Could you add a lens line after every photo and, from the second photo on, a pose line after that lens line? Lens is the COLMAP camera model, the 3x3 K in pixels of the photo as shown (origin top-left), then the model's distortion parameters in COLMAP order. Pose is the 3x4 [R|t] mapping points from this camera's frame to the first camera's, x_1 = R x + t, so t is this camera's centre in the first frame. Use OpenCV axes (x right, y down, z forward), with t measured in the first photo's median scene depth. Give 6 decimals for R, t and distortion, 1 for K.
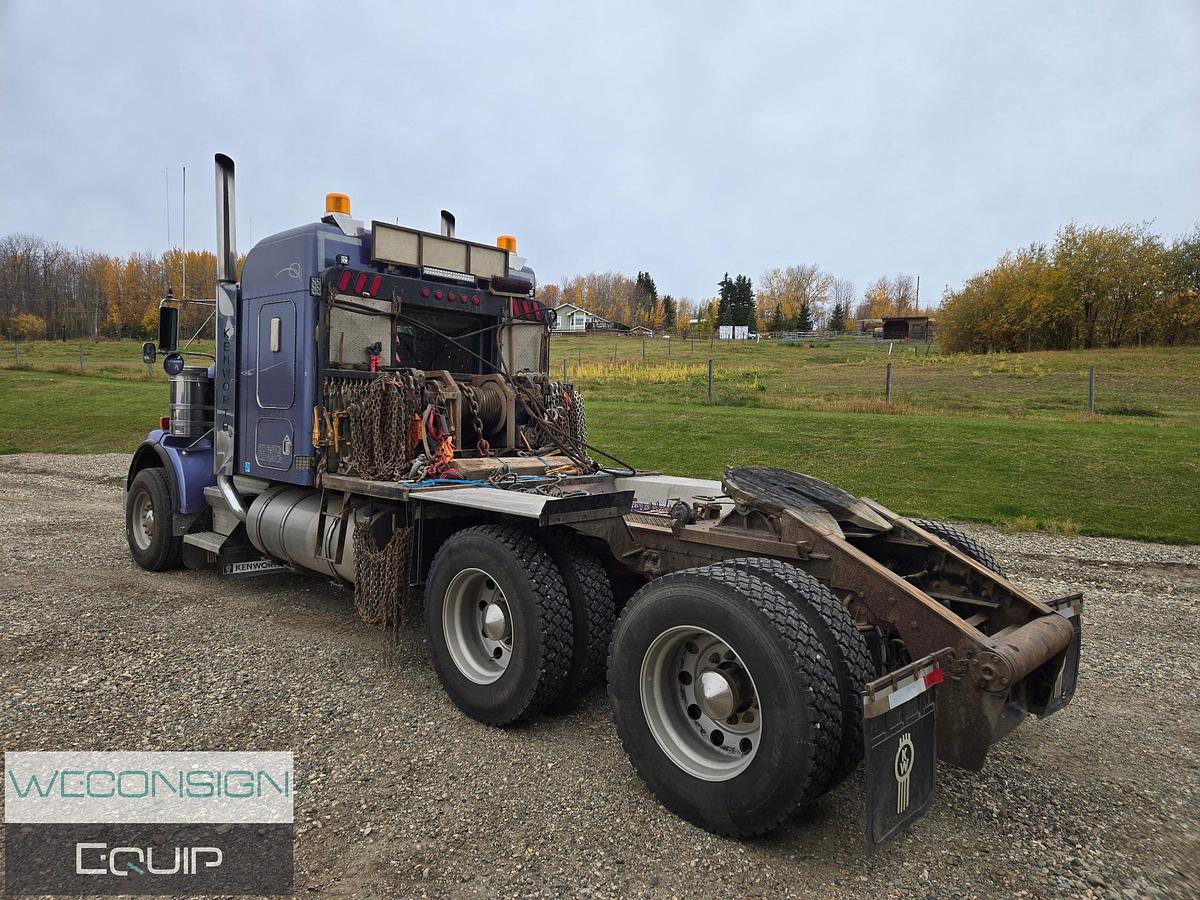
lens RADIAL K [[794.7, 0, 601.2], [0, 794.7, 434.1], [0, 0, 1]] dist [0.087815, -0.073958]
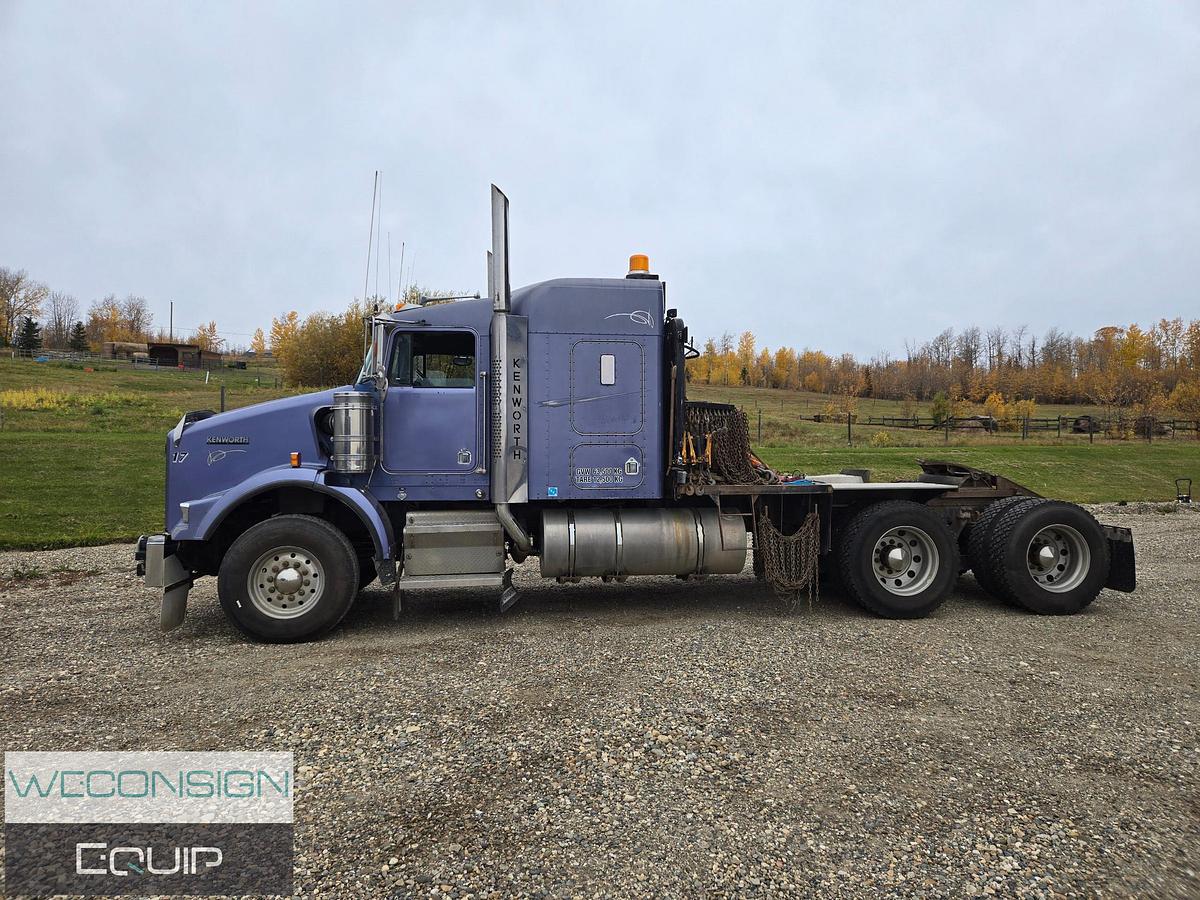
lens RADIAL K [[788.4, 0, 604.7], [0, 788.4, 428.1], [0, 0, 1]] dist [0.081614, -0.055794]
pose [[0.607411, -0.010591, 0.794317, -1.164082], [0.045960, 0.998705, -0.021830, -0.016038], [-0.793057, 0.049767, 0.607111, 0.307642]]
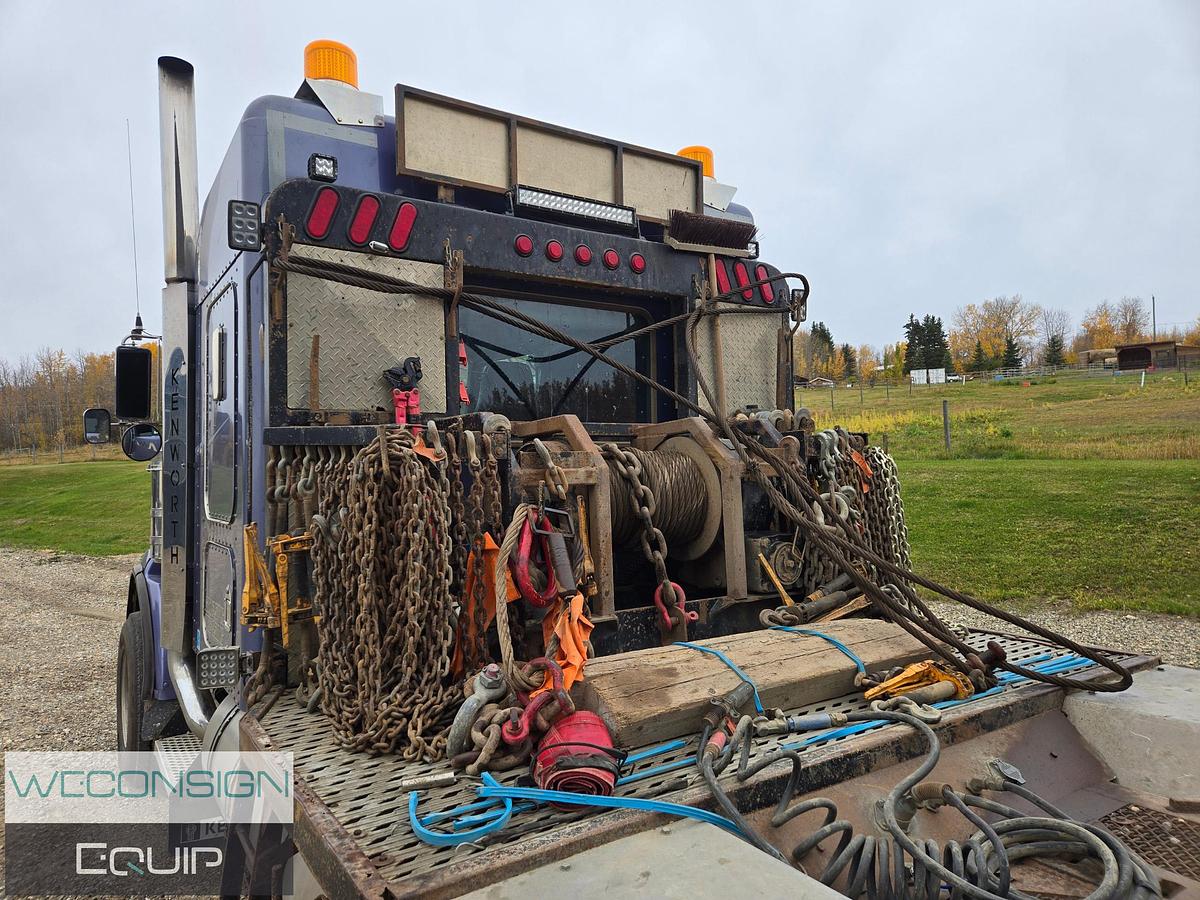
lens RADIAL K [[796.9, 0, 593.5], [0, 796.9, 438.2], [0, 0, 1]] dist [0.080176, -0.060338]
pose [[0.973216, -0.059157, -0.222149, -0.083621], [0.042603, 0.995997, -0.078586, -0.031411], [0.225909, 0.067017, 0.971840, 0.543611]]
